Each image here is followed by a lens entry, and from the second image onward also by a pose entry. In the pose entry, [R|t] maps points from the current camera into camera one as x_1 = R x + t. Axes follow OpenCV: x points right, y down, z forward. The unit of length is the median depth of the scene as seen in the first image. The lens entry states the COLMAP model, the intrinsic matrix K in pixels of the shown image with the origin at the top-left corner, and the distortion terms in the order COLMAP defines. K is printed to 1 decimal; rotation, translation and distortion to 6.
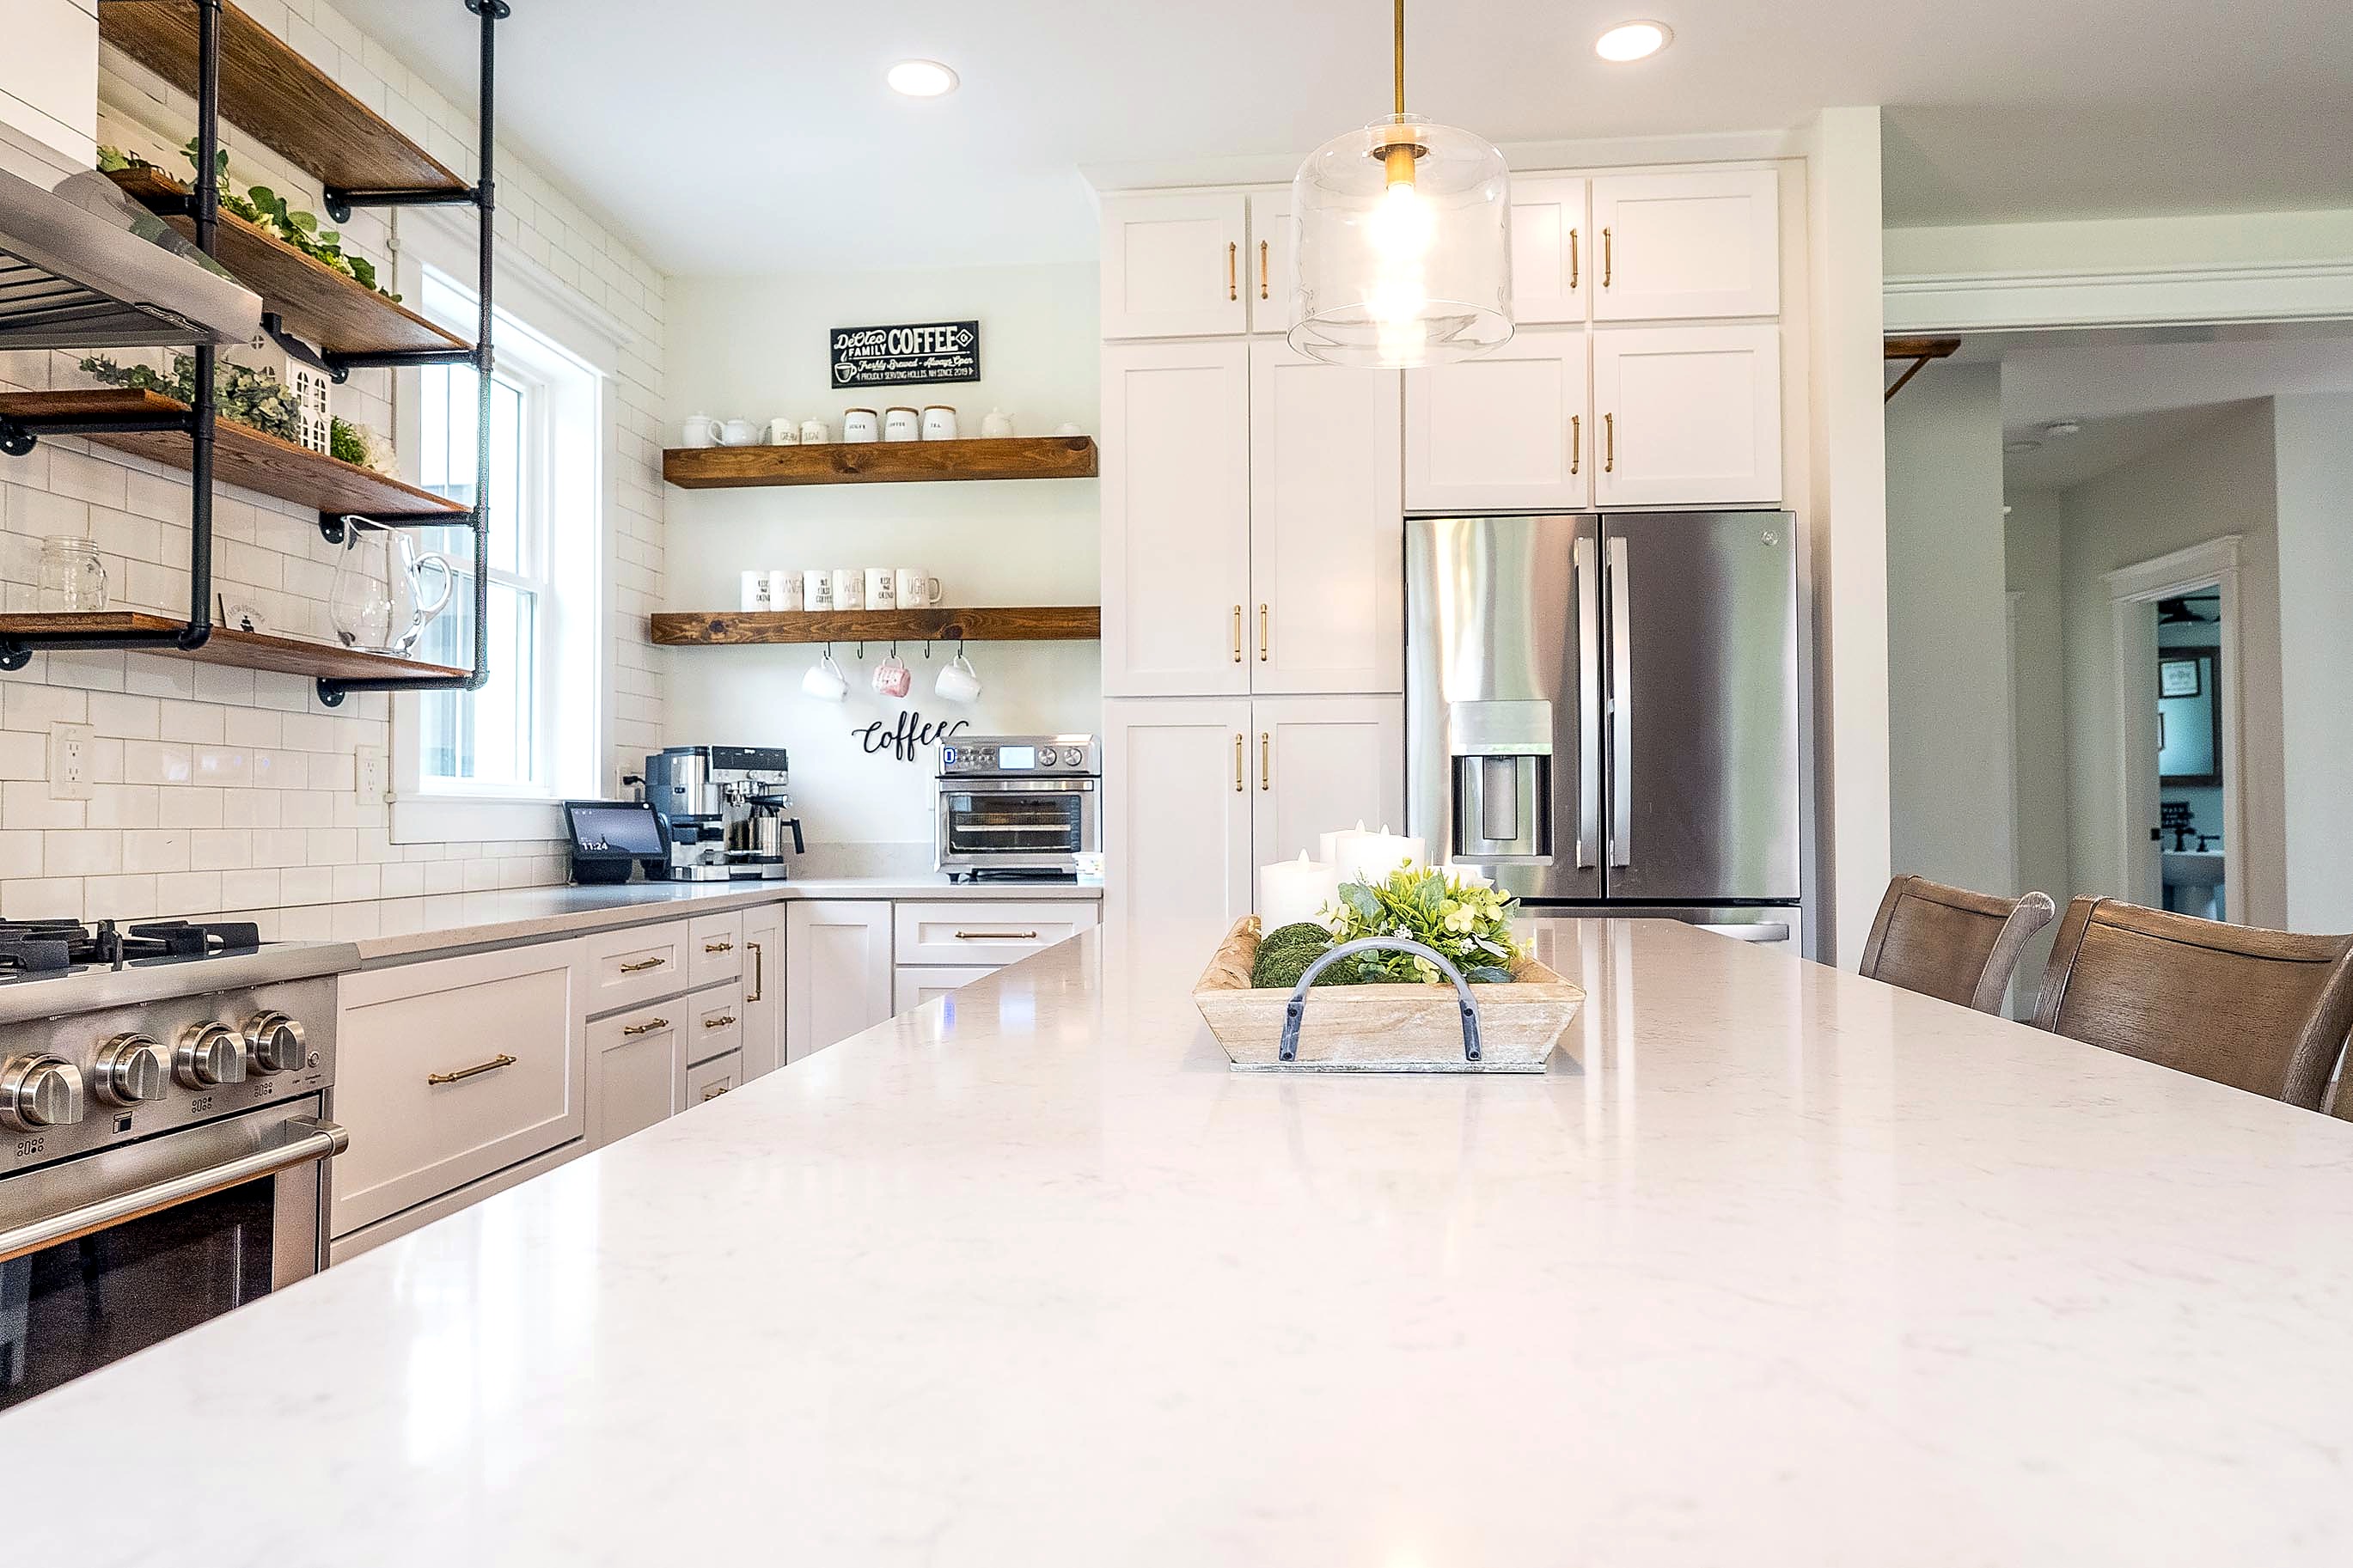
lens RADIAL K [[1494.9, 0, 1184.6], [0, 1494.9, 787.4], [0, 0, 1]] dist [-0.004022, 0.000856]
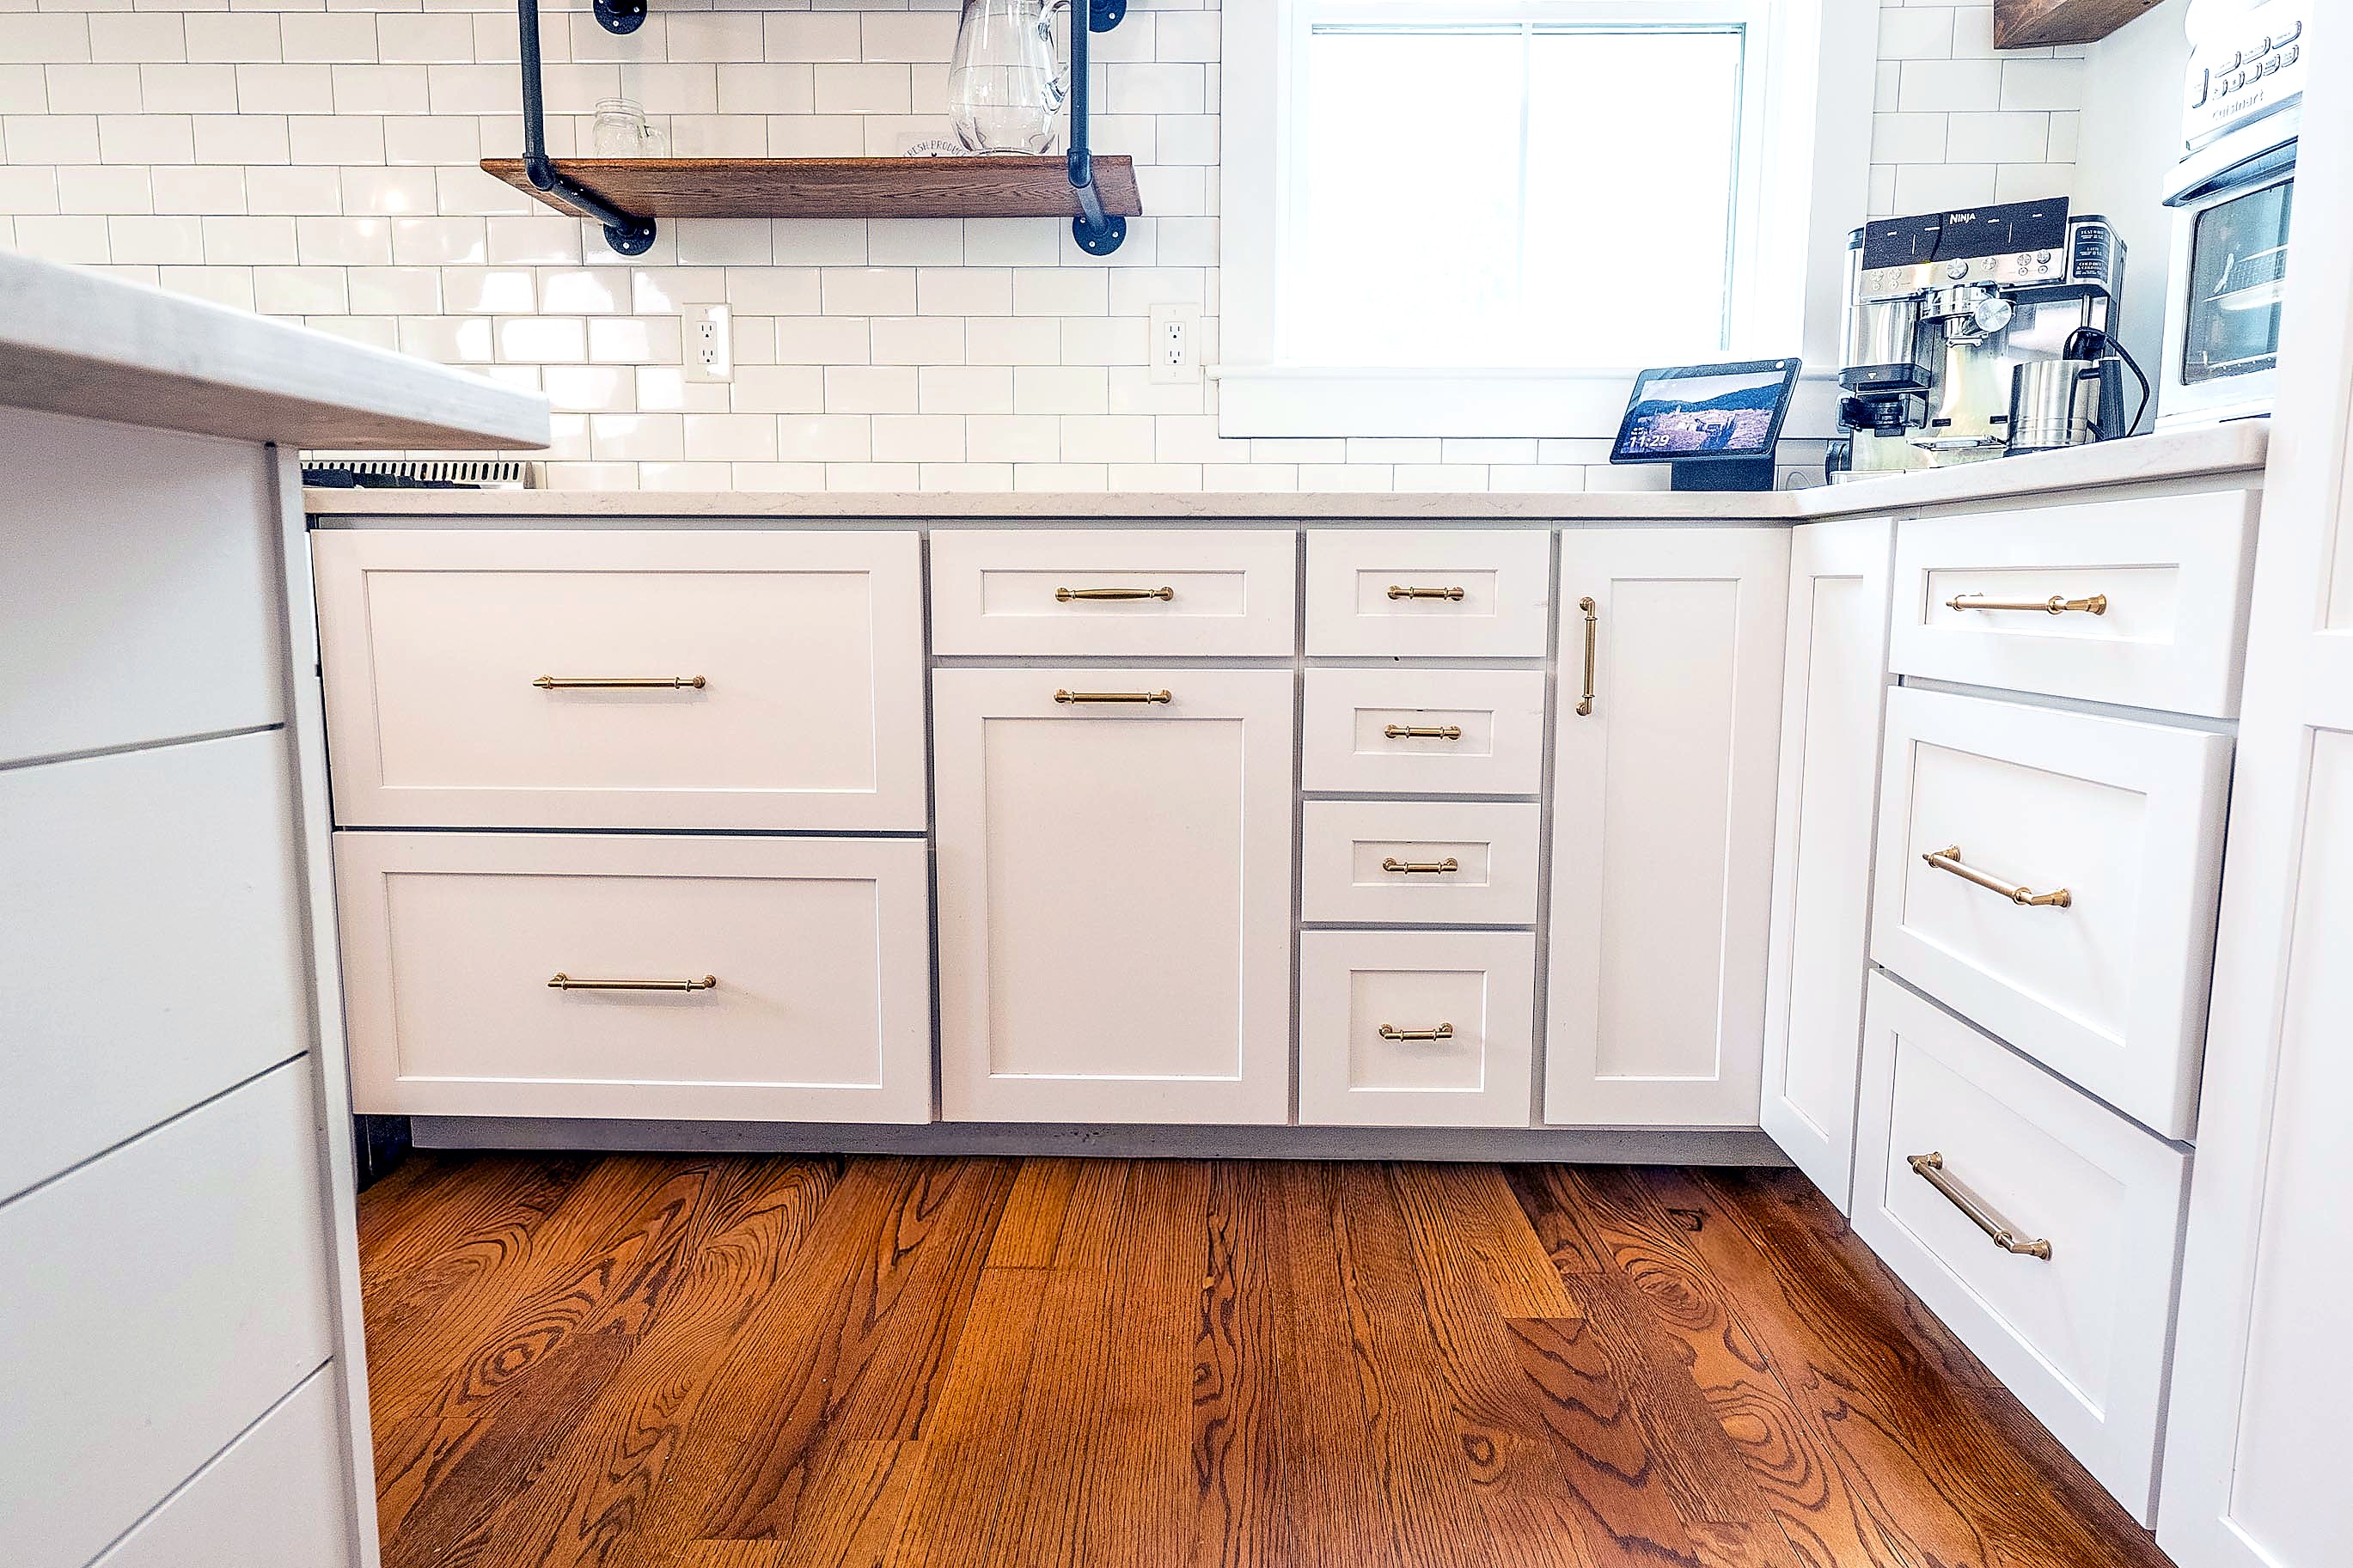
lens RADIAL K [[1494.9, 0, 1186.2], [0, 1494.9, 774.6], [0, 0, 1]] dist [-0.004022, 0.000856]
pose [[0.074355, 0.132894, -0.988337, 0.168416], [0.017307, 0.990759, 0.134522, 0.078465], [0.997082, -0.027108, 0.071368, 0.696661]]
